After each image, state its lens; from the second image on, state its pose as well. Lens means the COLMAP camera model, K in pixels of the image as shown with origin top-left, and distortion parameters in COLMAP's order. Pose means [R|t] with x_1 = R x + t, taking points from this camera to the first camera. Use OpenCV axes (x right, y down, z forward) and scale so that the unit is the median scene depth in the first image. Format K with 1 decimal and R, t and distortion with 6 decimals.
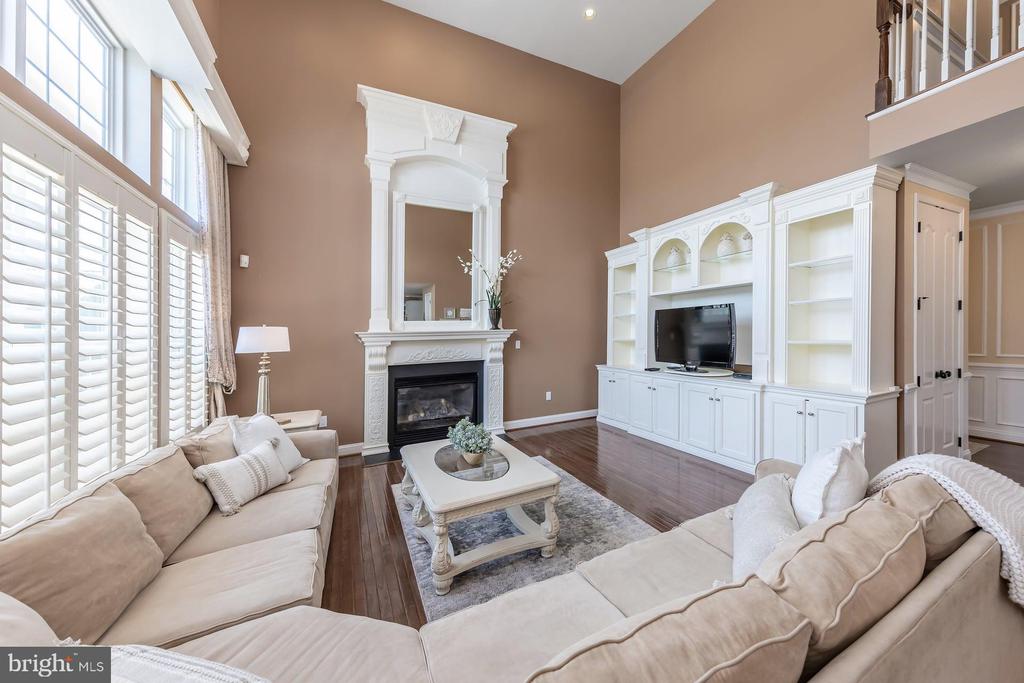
lens RADIAL K [[362.8, 0, 516.4], [0, 362.8, 327.3], [0, 0, 1]] dist [-0.000141, -0.000100]
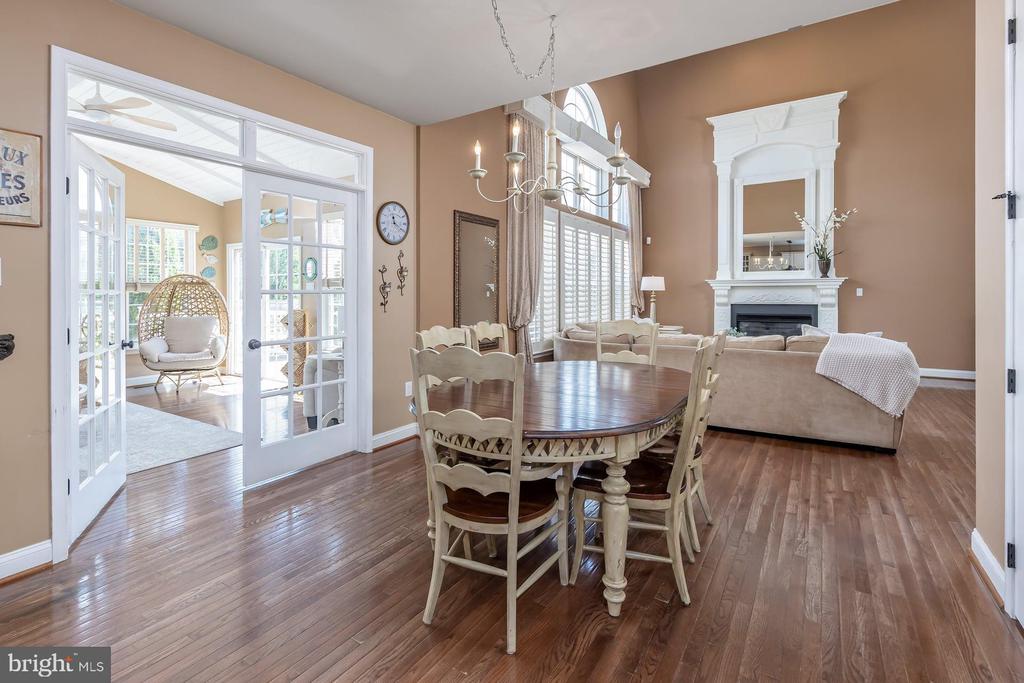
lens RADIAL K [[507.2, 0, 512.0], [0, 507.2, 284.1], [0, 0, 1]] dist [-0.003786, -0.000454]
pose [[0.531555, -0.002610, -0.847020, 0.853760], [0.001967, 0.999996, -0.001847, 0.030075], [0.847022, -0.000684, 0.531558, -0.761522]]
